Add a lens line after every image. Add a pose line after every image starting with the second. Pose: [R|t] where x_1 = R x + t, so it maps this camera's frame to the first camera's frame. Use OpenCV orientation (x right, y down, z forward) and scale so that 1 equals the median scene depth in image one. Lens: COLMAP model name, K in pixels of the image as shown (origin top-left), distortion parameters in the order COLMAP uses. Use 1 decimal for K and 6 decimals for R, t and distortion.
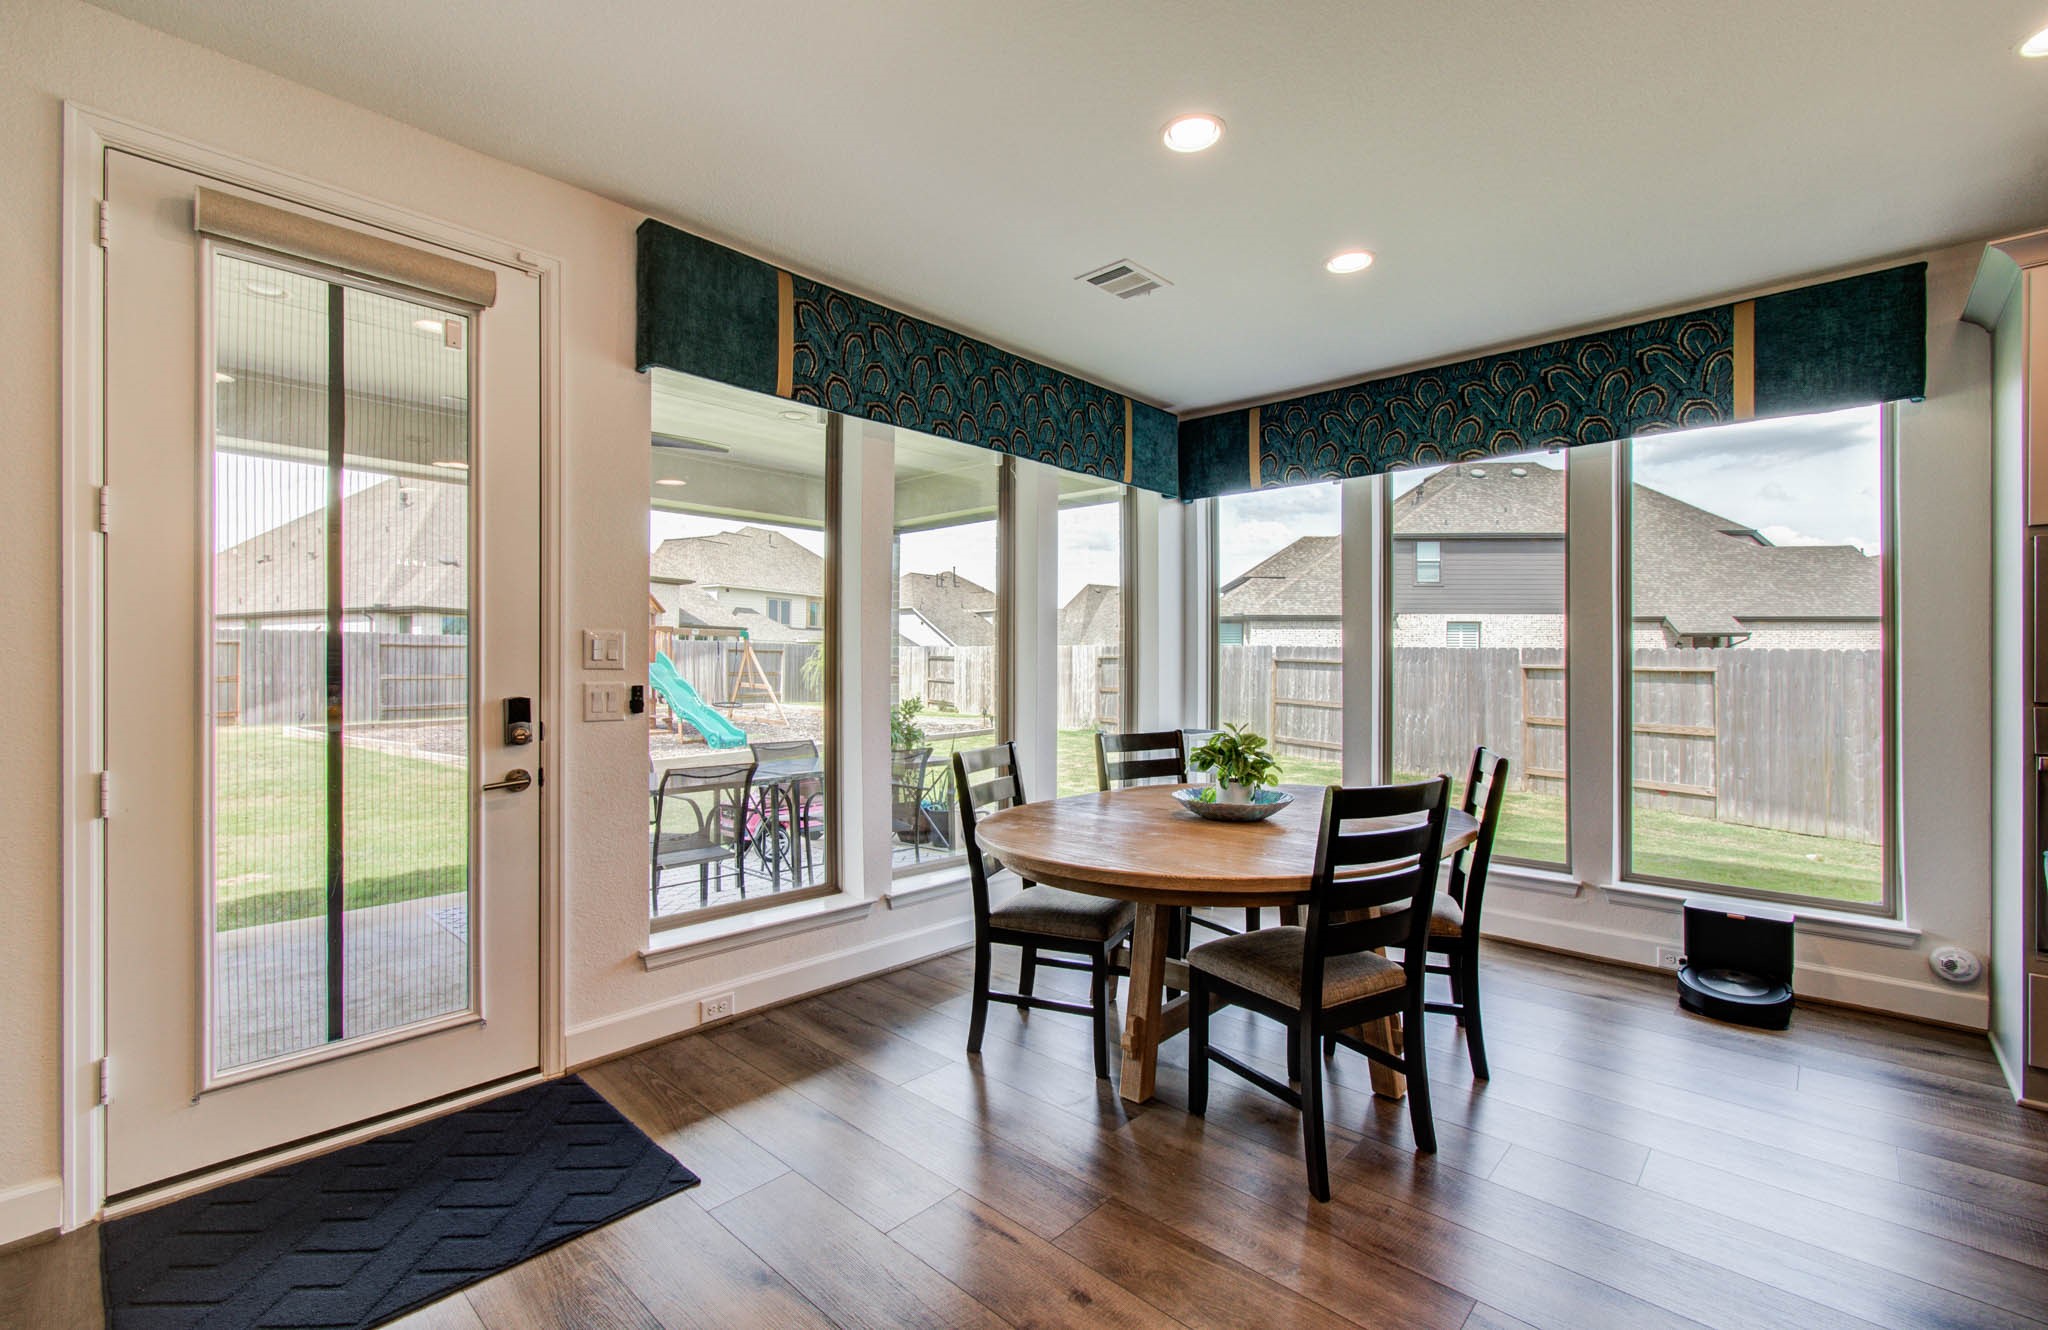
lens RADIAL K [[876.9, 0, 1013.5], [0, 876.9, 665.7], [0, 0, 1]] dist [0.001355, -0.000362]
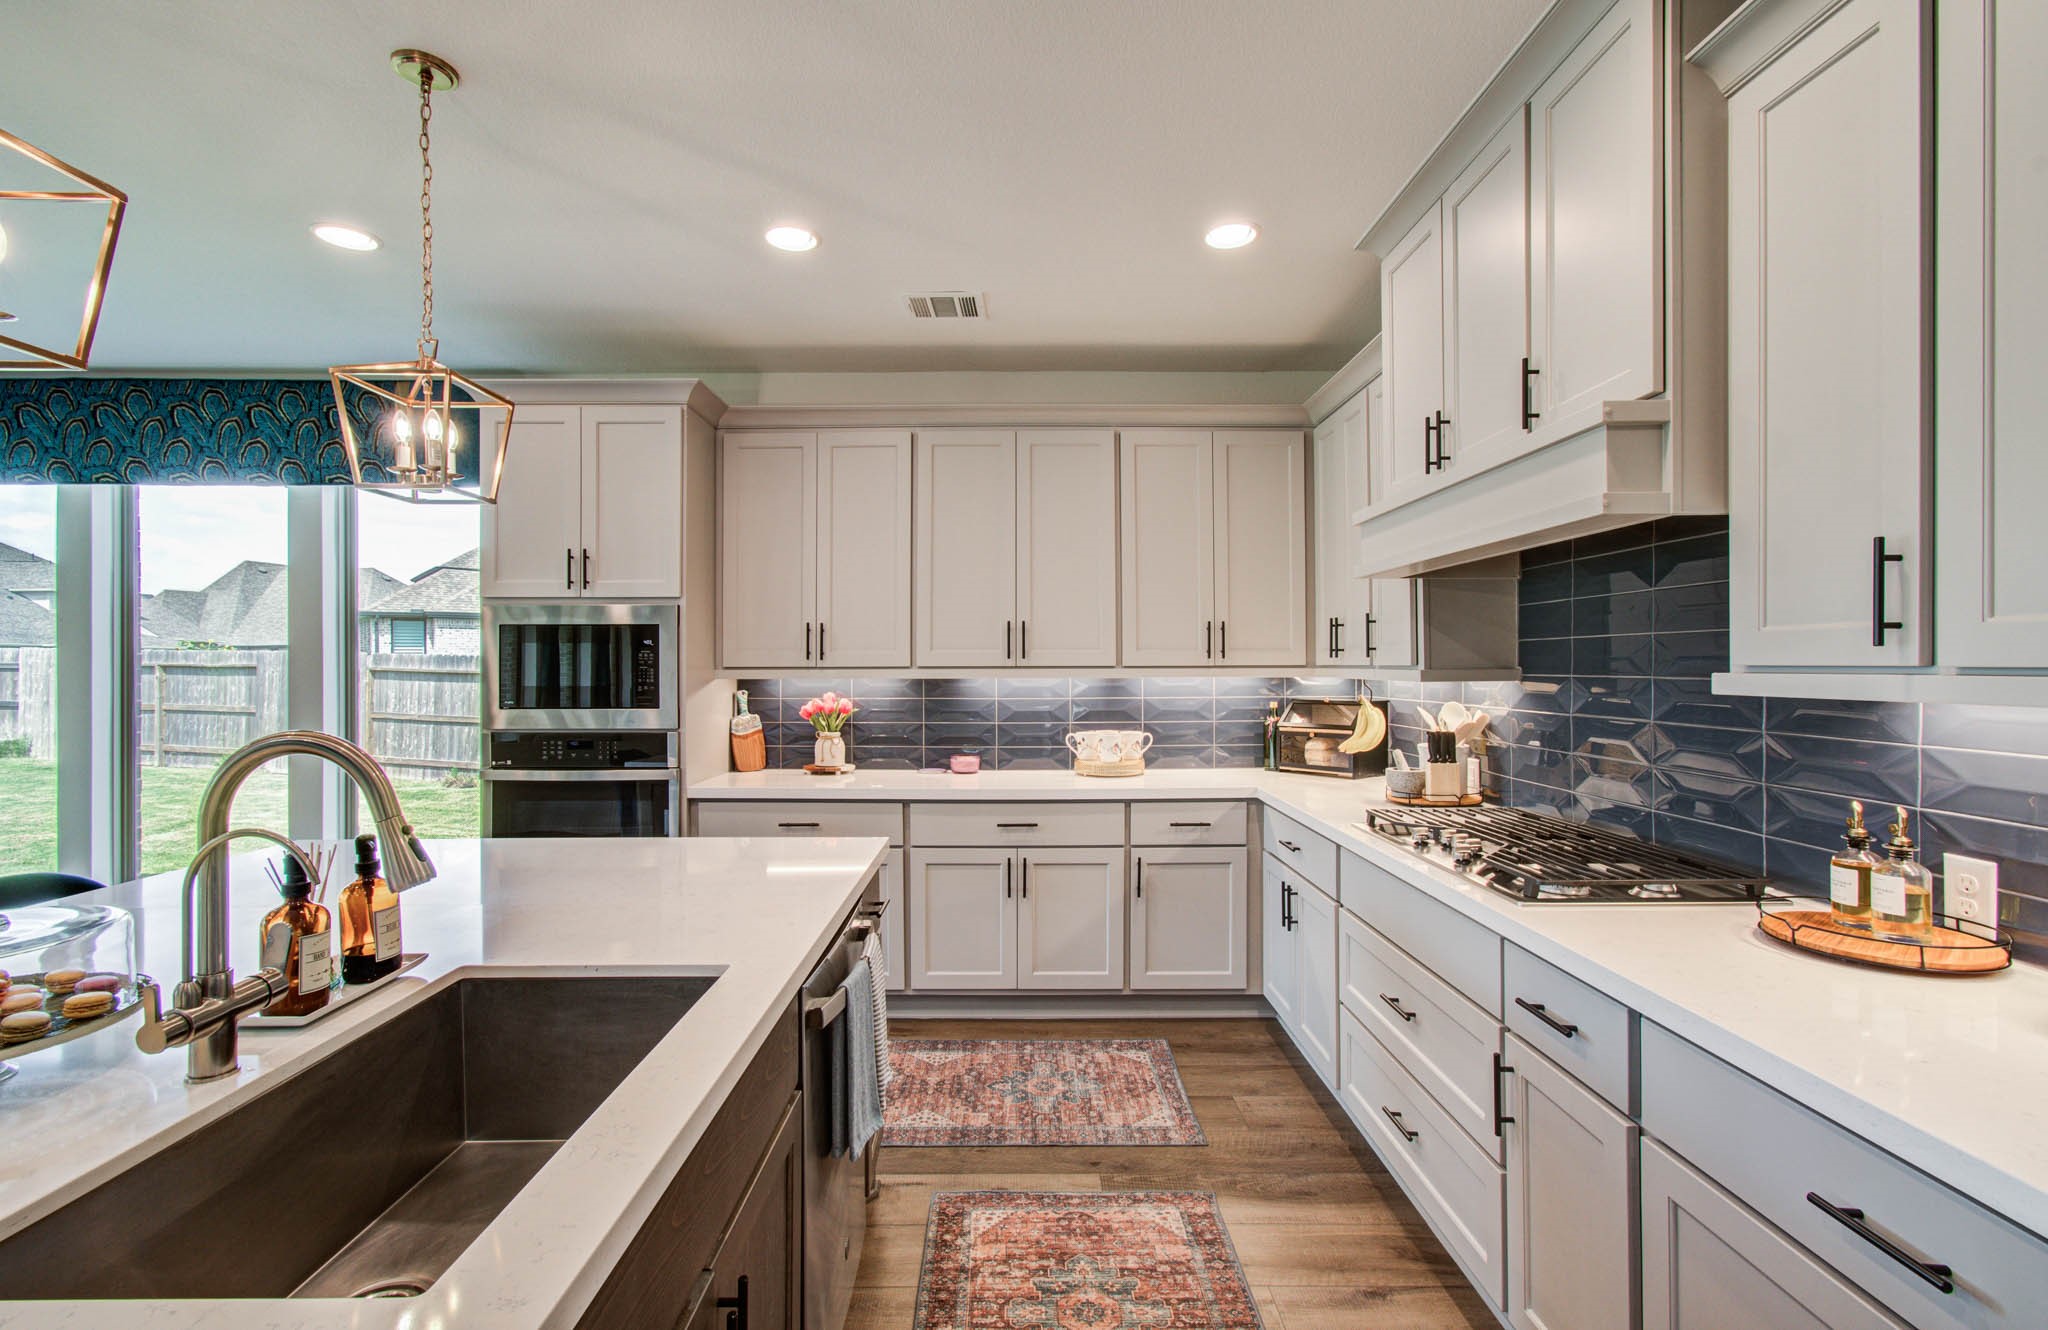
lens RADIAL K [[876.9, 0, 1029.0], [0, 876.9, 656.6], [0, 0, 1]] dist [0.001355, -0.000362]
pose [[0.705348, 0.002238, 0.708858, 0.407141], [0.004844, 0.999956, -0.007978, -0.028000], [-0.708845, 0.009061, 0.705306, -0.267814]]
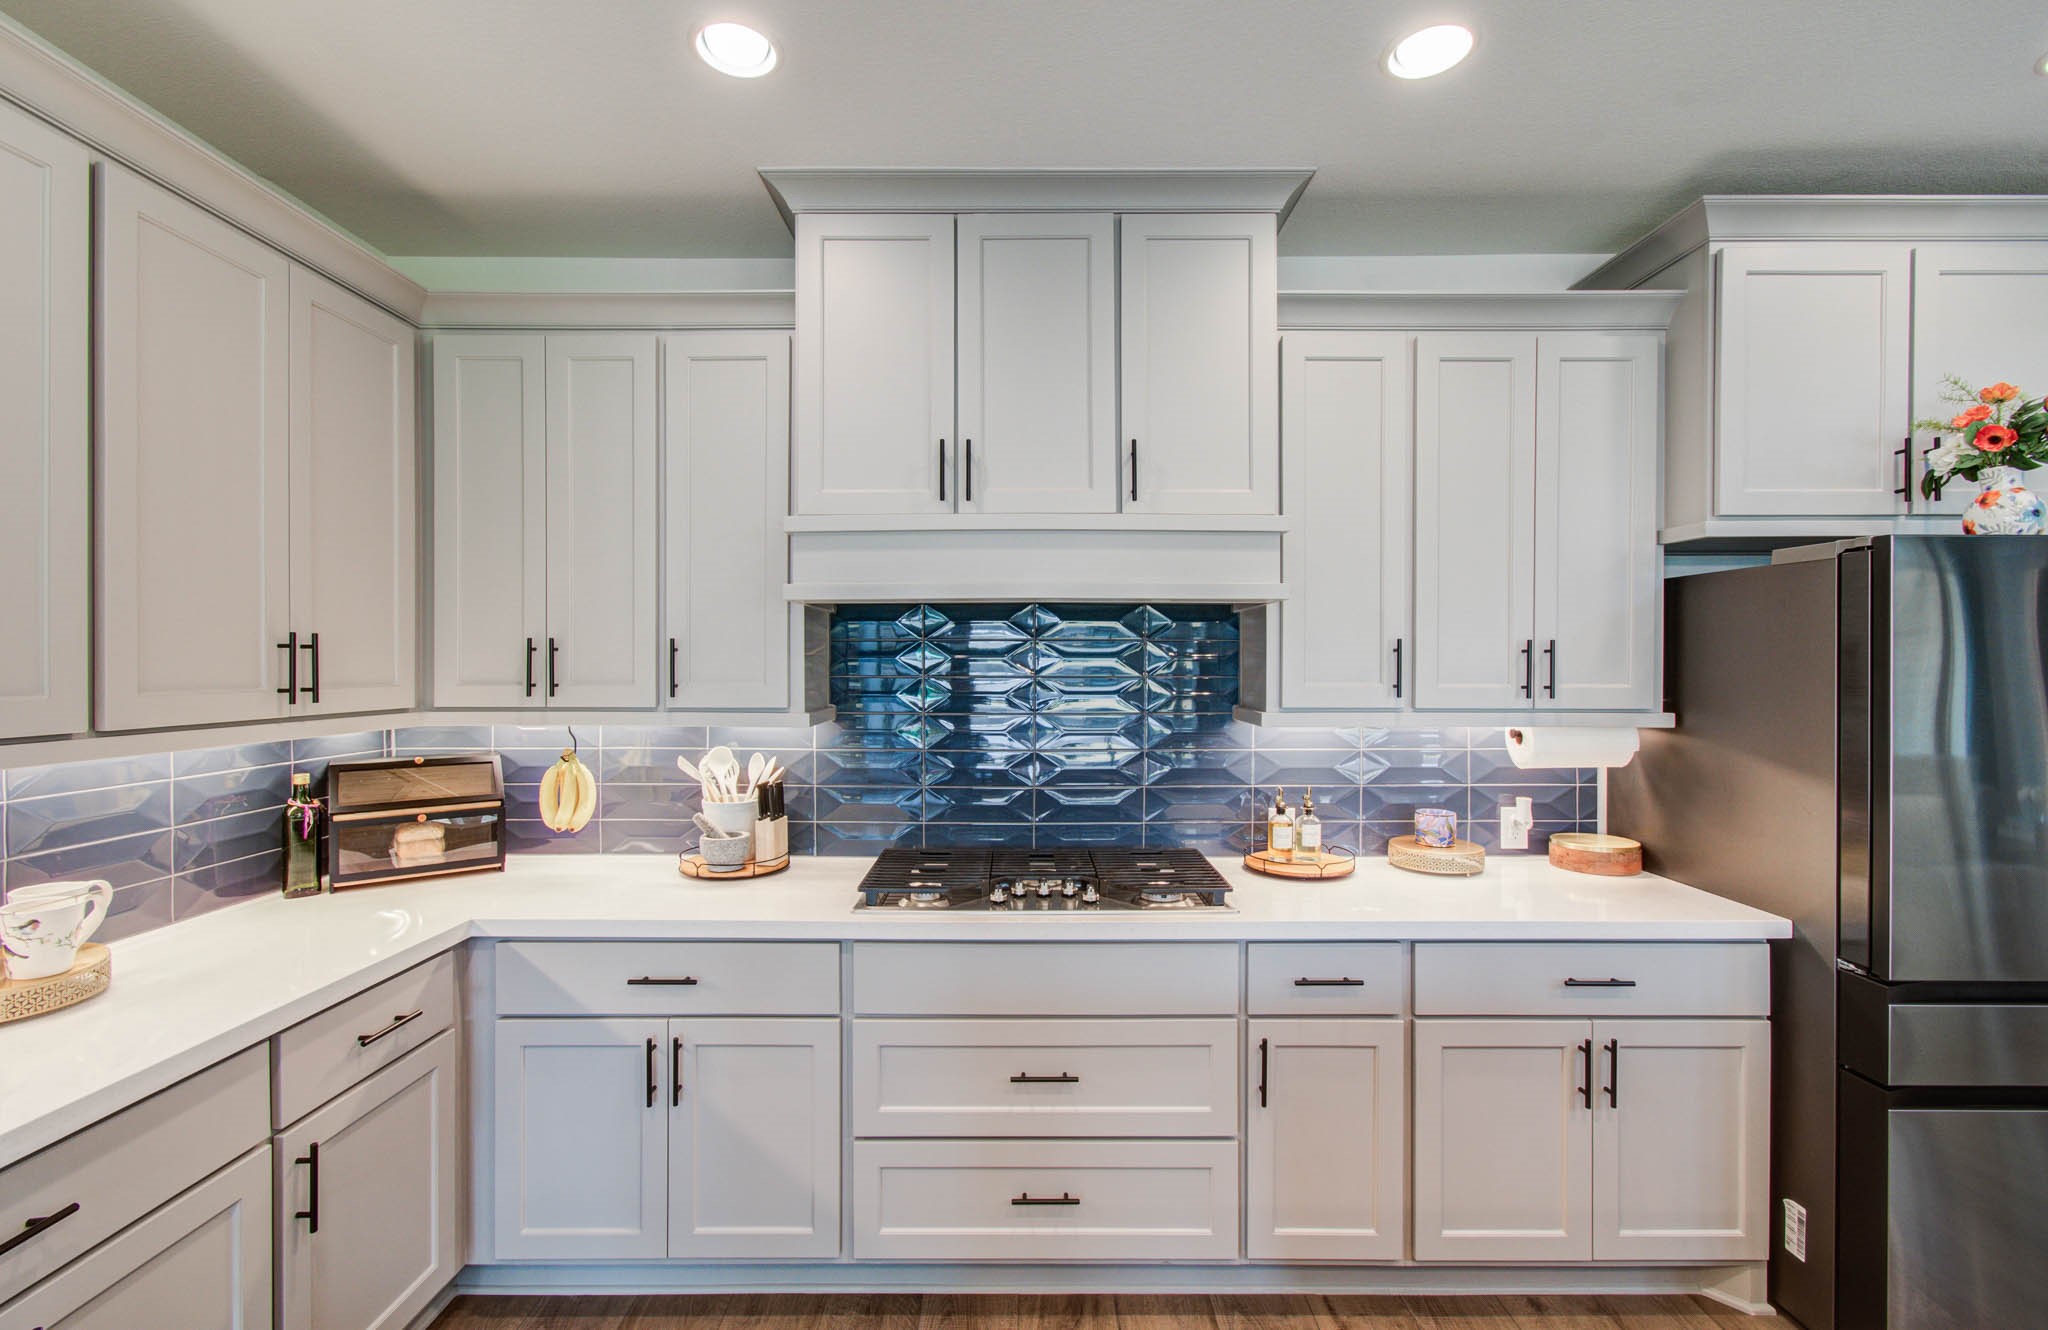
lens RADIAL K [[876.9, 0, 1006.9], [0, 876.9, 654.8], [0, 0, 1]] dist [0.001355, -0.000362]
pose [[-0.682074, -0.001429, 0.731281, 0.568399], [-0.001825, 0.999998, 0.000251, -0.053387], [-0.731280, -0.001163, -0.682076, 0.207287]]
